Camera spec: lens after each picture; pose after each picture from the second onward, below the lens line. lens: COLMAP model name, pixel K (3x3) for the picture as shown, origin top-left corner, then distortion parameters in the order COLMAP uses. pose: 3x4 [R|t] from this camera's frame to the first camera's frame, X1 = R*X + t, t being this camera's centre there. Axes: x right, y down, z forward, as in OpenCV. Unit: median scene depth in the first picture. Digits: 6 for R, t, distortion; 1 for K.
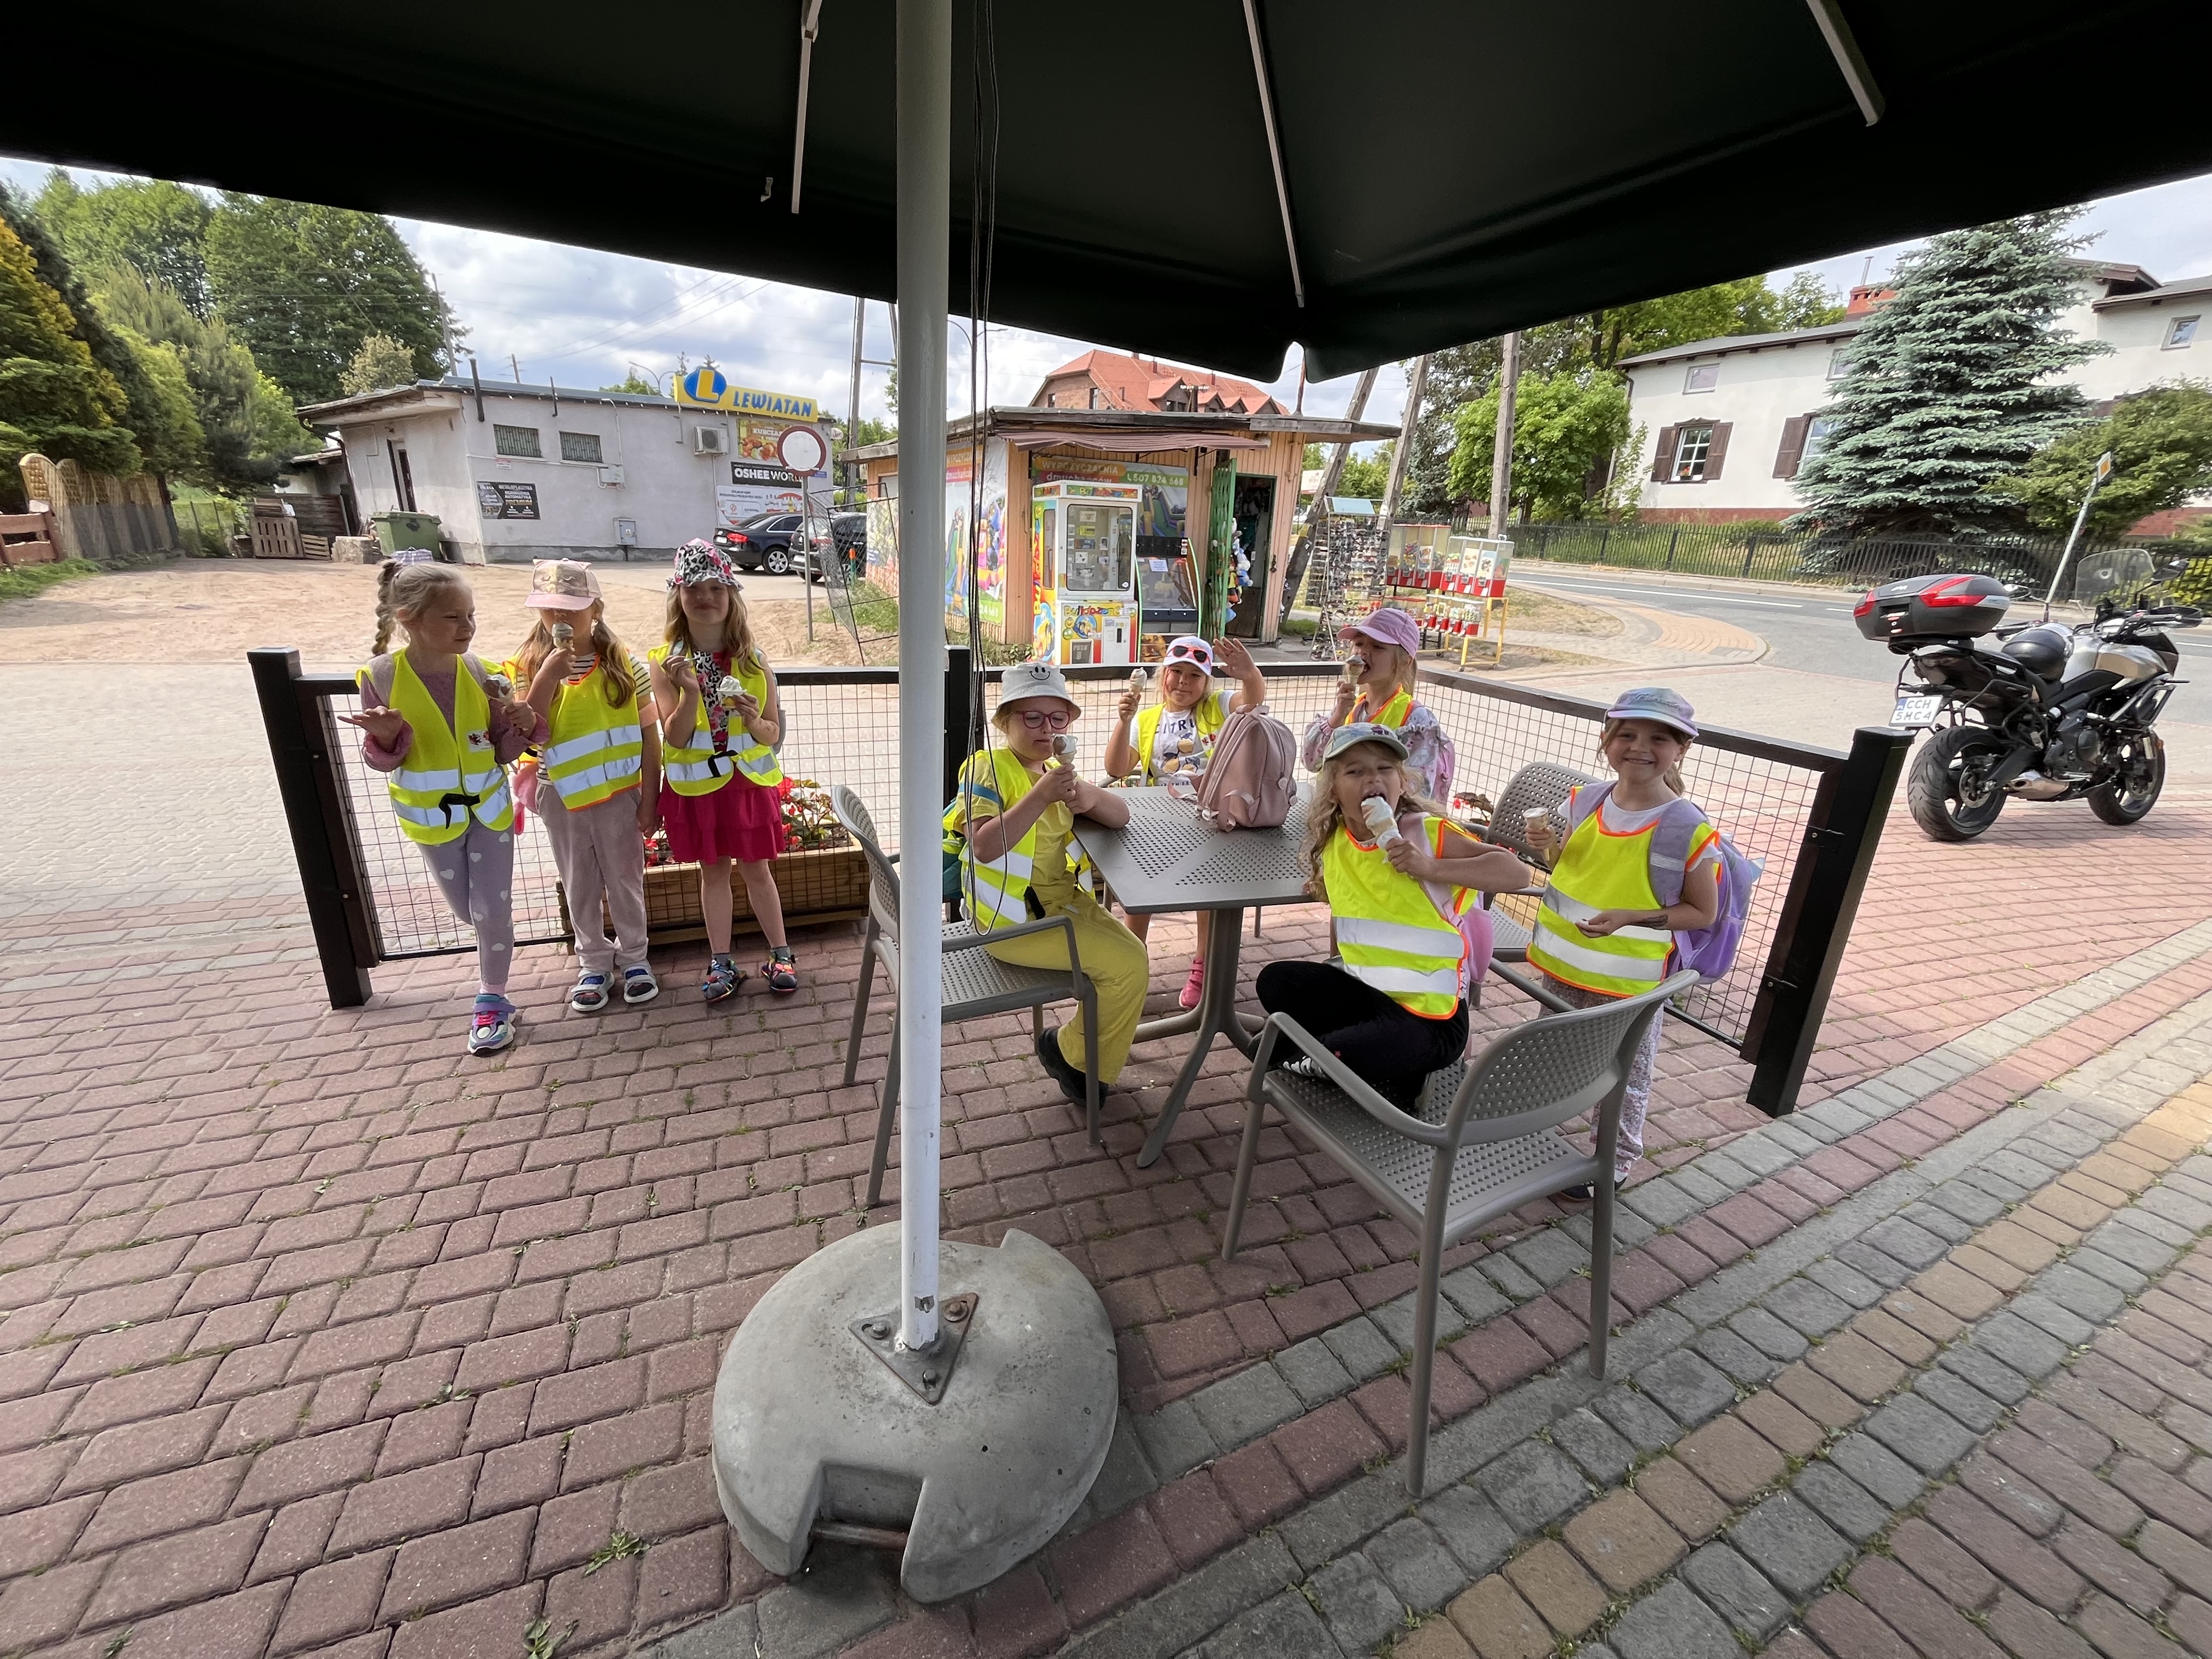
lens RADIAL K [[899.1, 0, 1101.1], [0, 899.1, 829.6], [0, 0, 1]] dist [-0.005011, 0.000402]
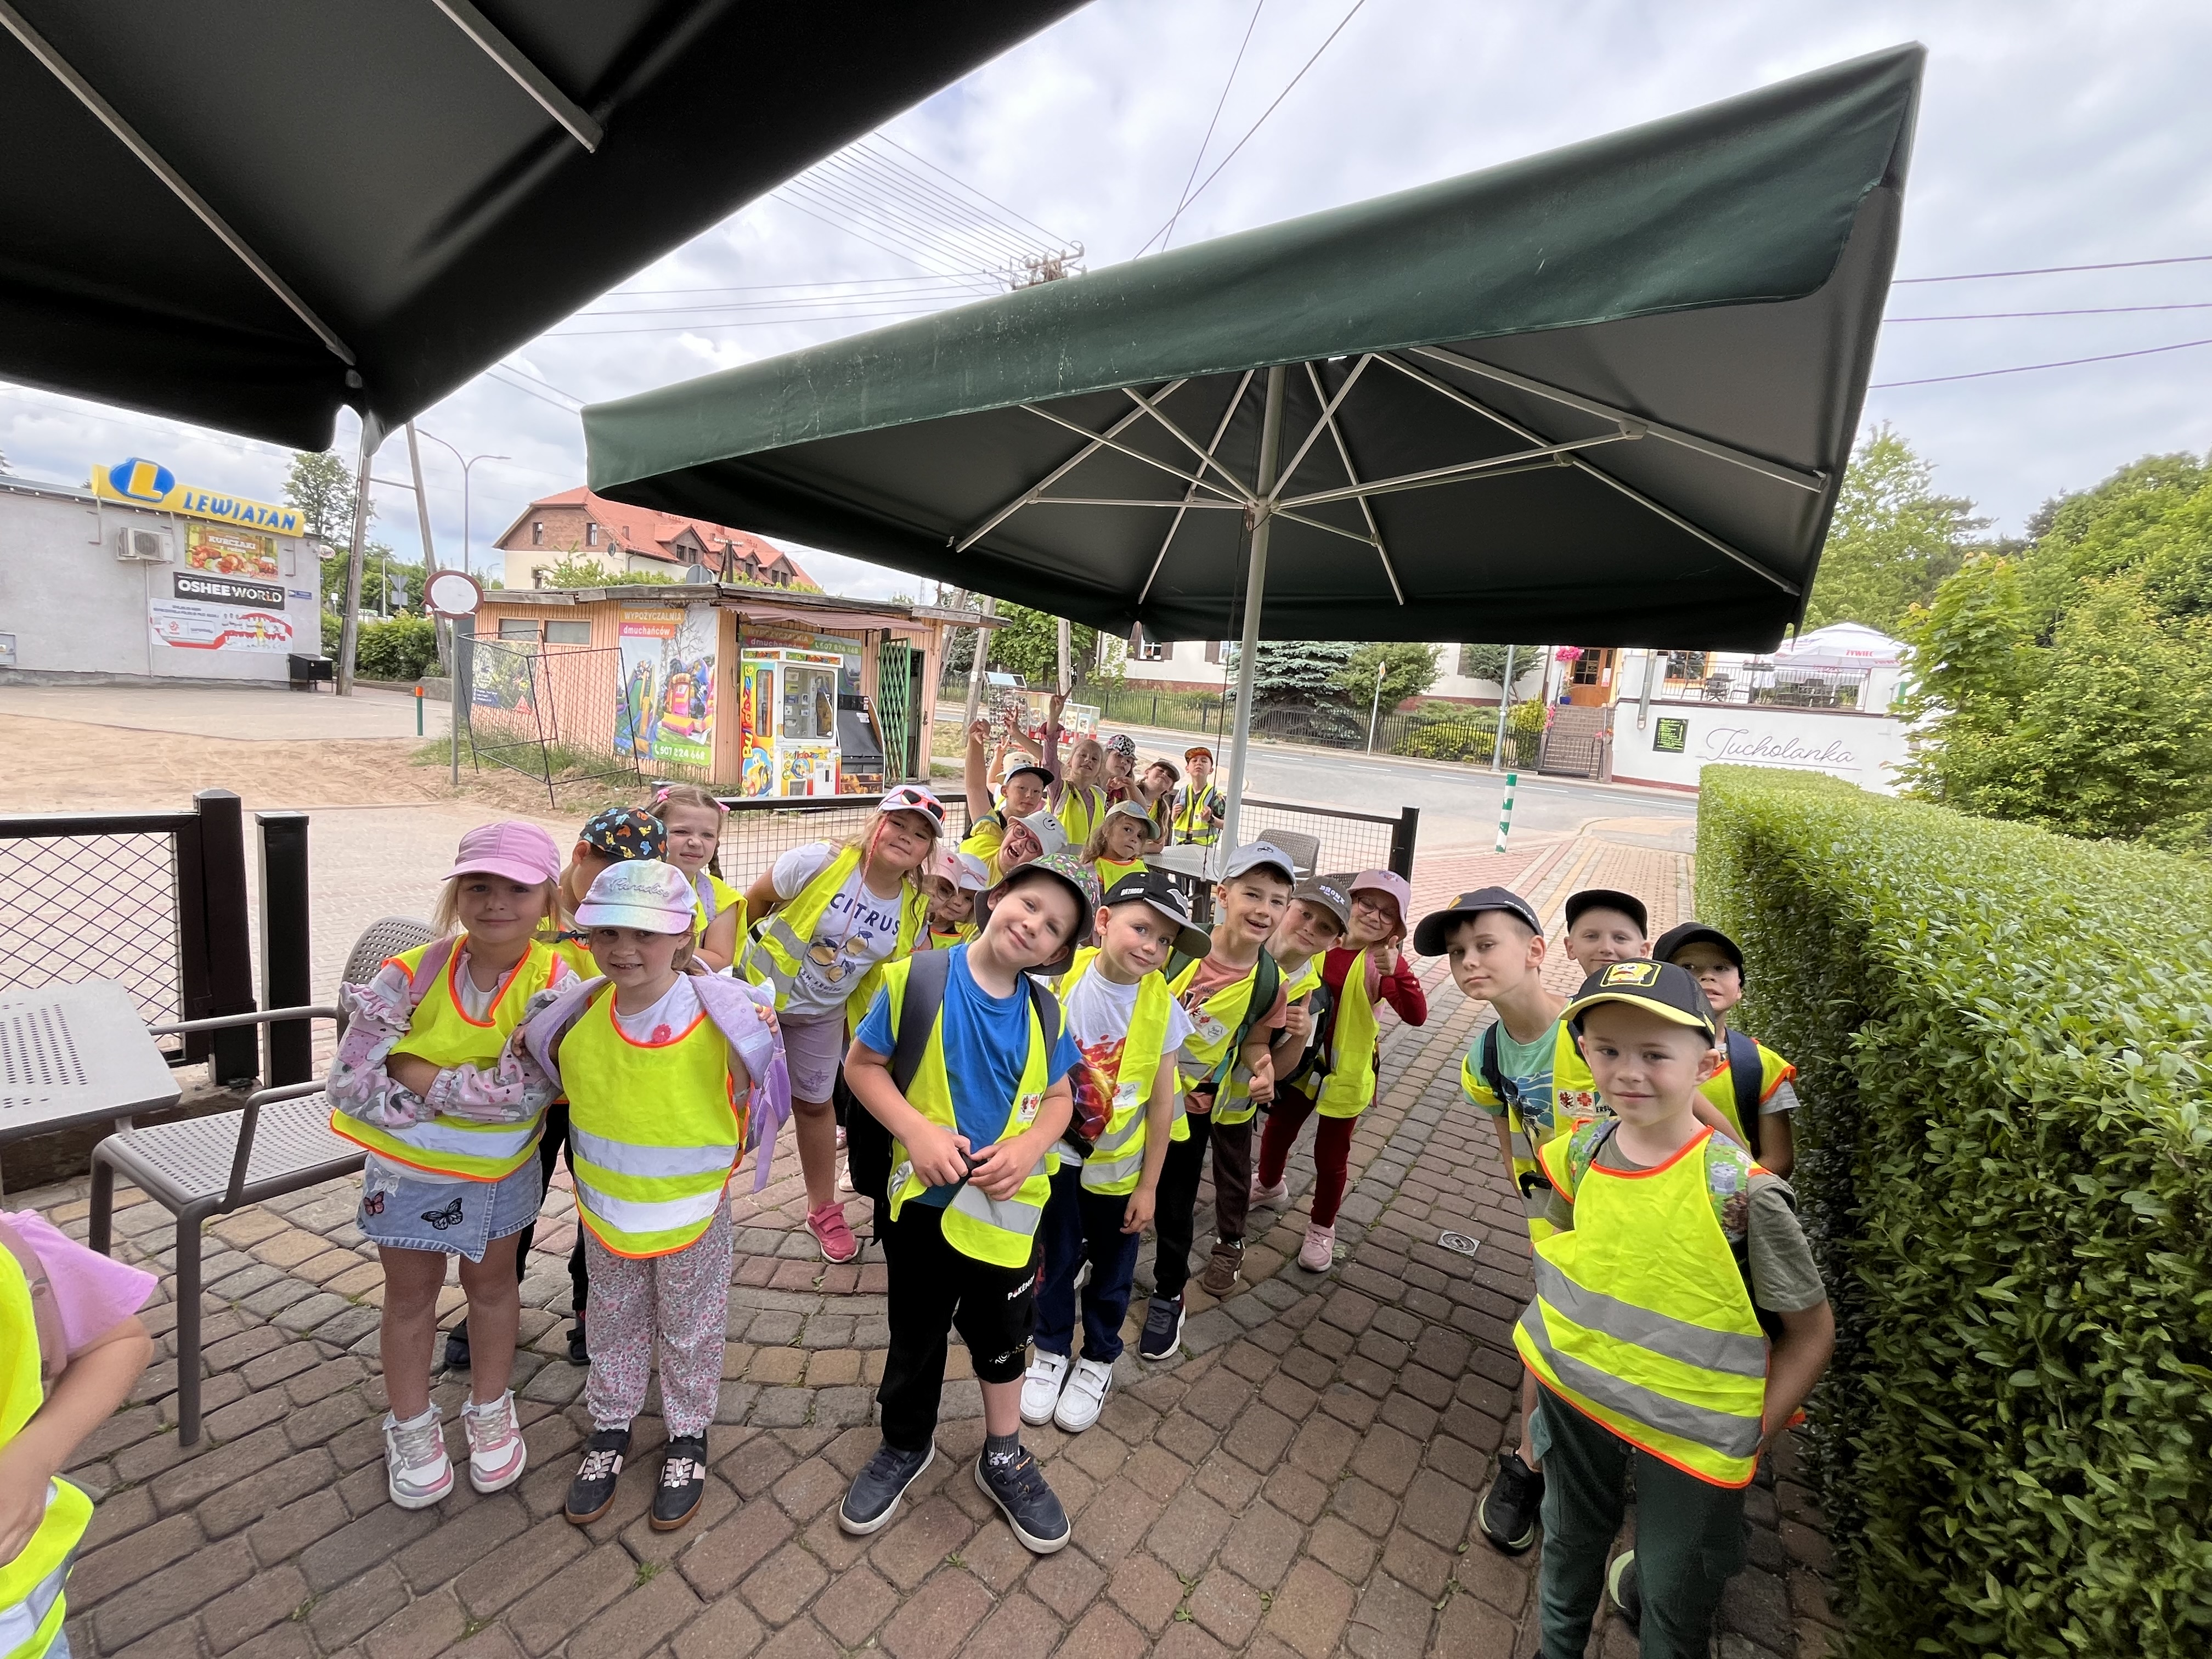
lens RADIAL K [[899.1, 0, 1101.1], [0, 899.1, 829.6], [0, 0, 1]] dist [-0.005011, 0.000402]
pose [[0.862171, -0.037218, 0.505248, -0.126445], [0.114368, 0.985852, -0.122541, 0.017871], [-0.493539, 0.163435, 0.854229, -0.078883]]
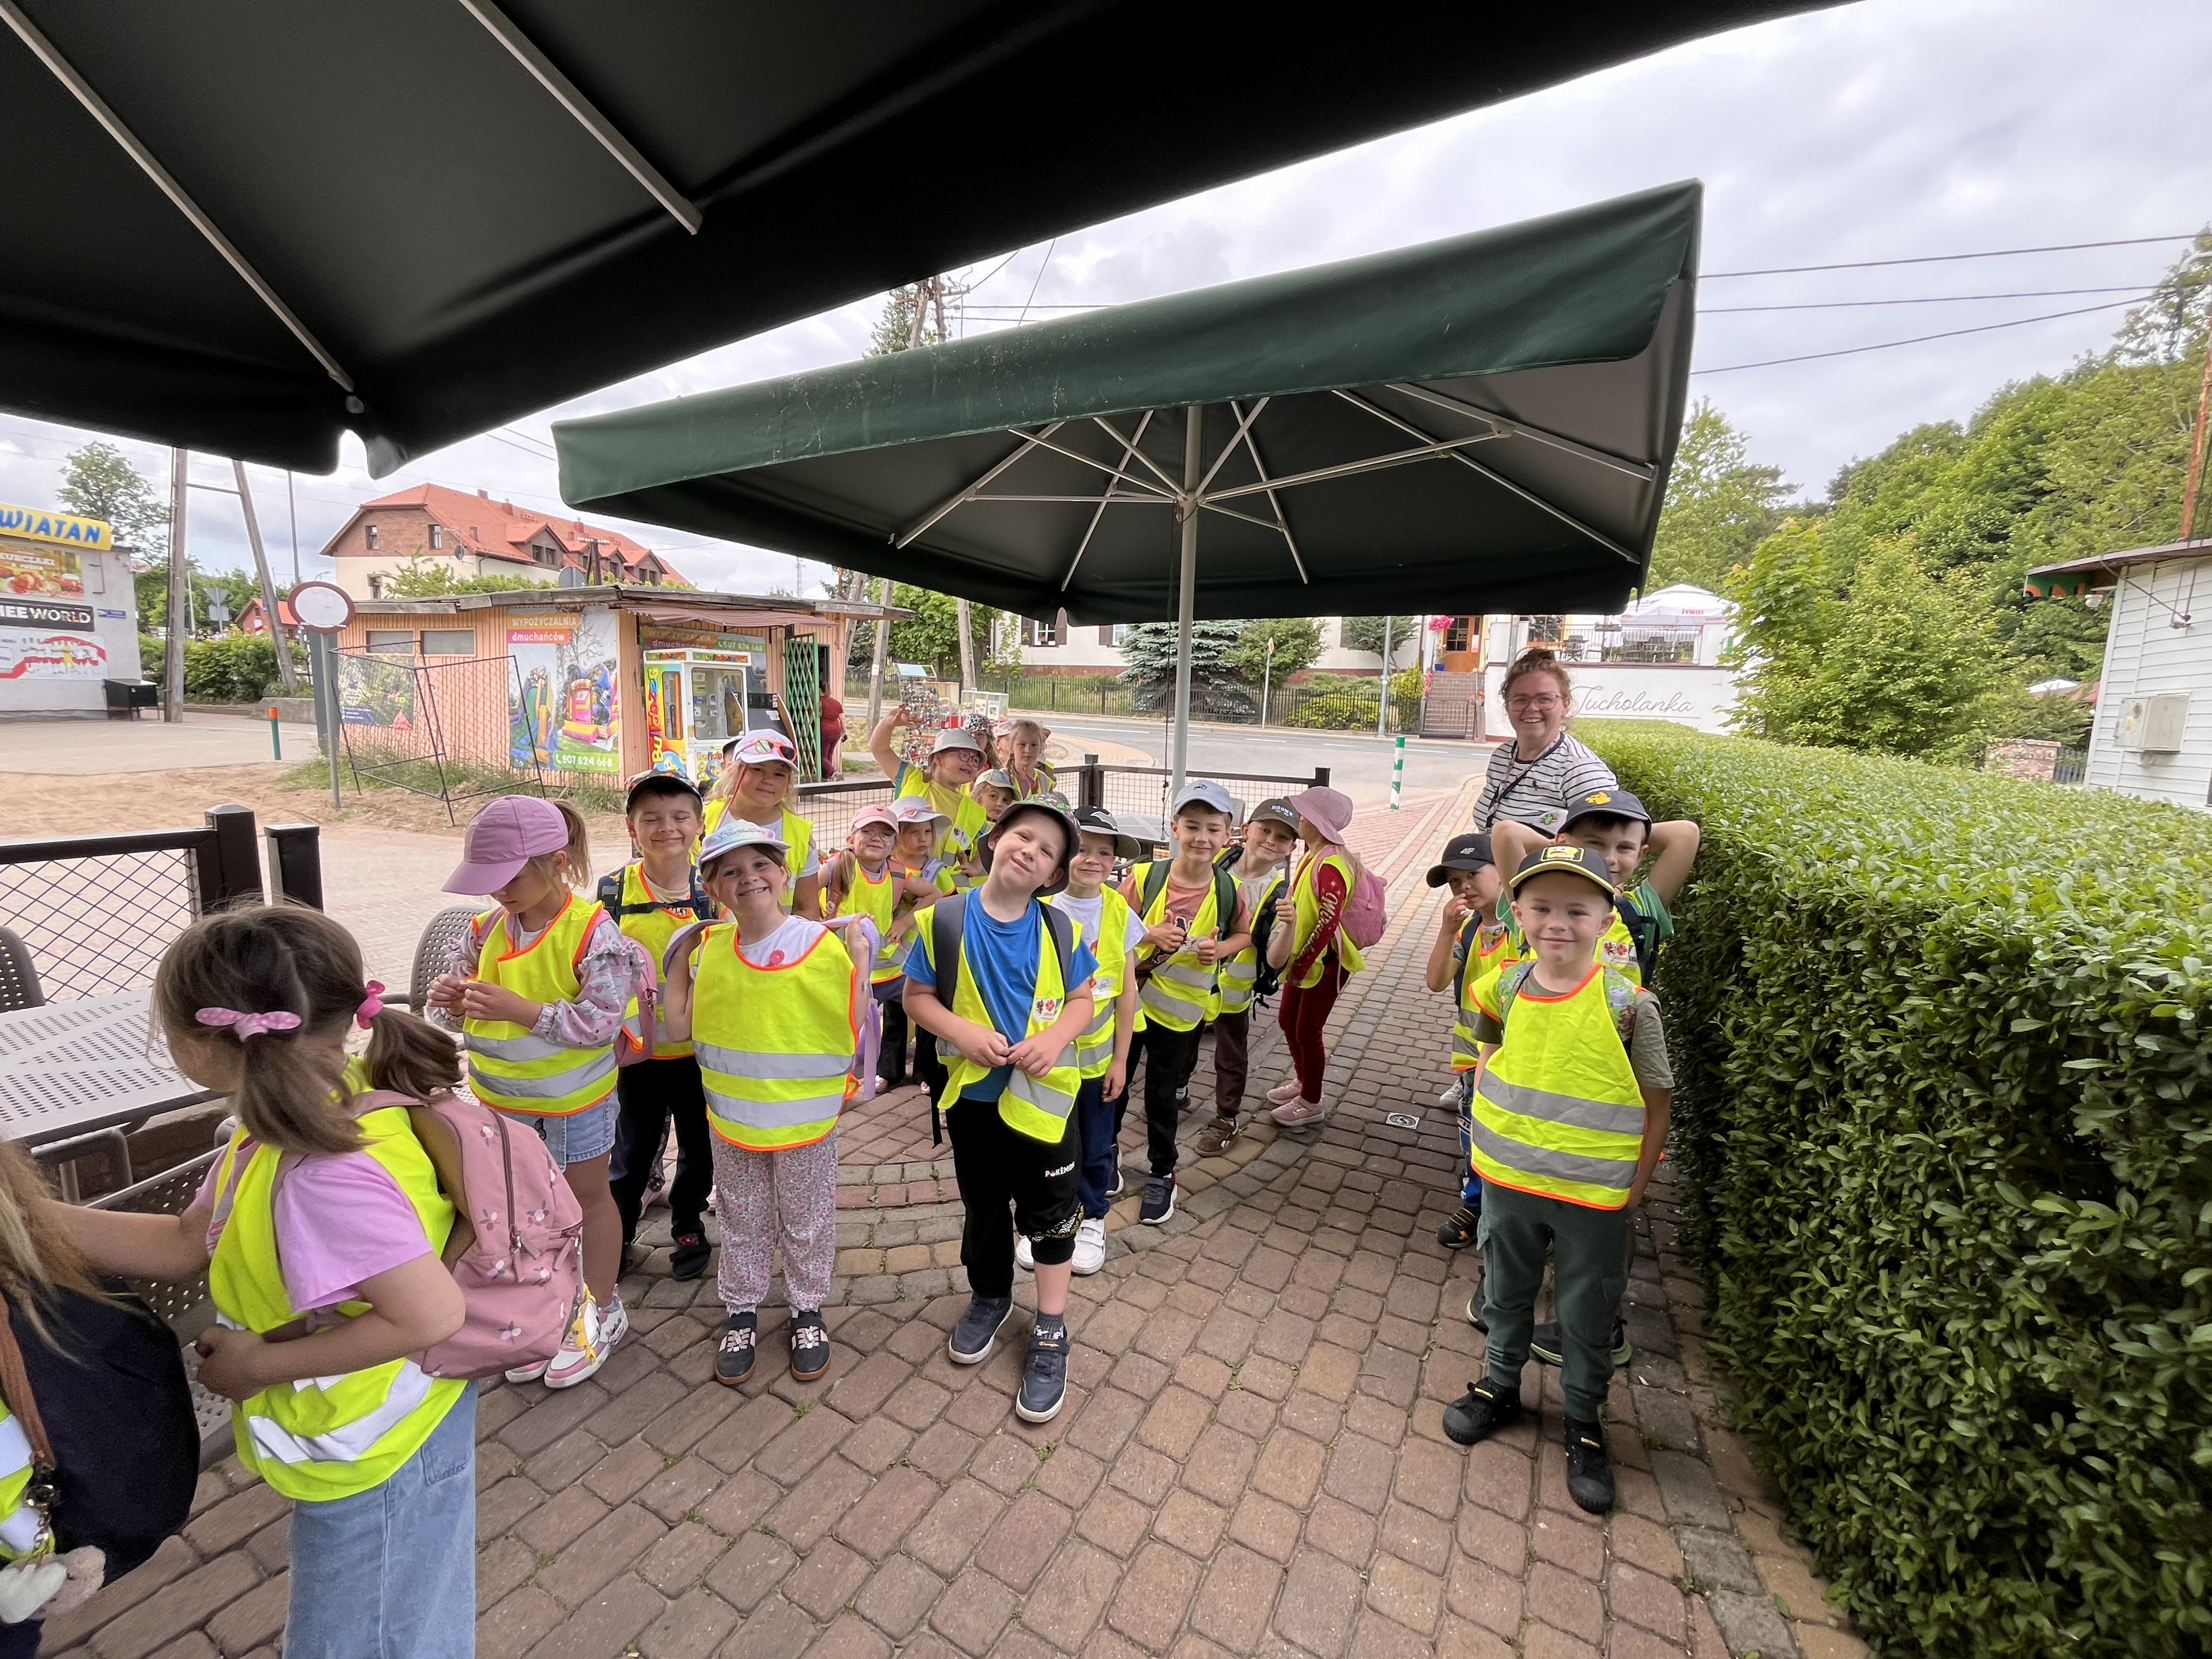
lens RADIAL K [[899.1, 0, 1101.1], [0, 899.1, 829.6], [0, 0, 1]] dist [-0.005011, 0.000402]
pose [[0.796551, -0.099339, 0.596354, -0.147519], [0.189891, 0.977598, -0.090793, 0.022080], [-0.573975, 0.185563, 0.797571, -0.086692]]
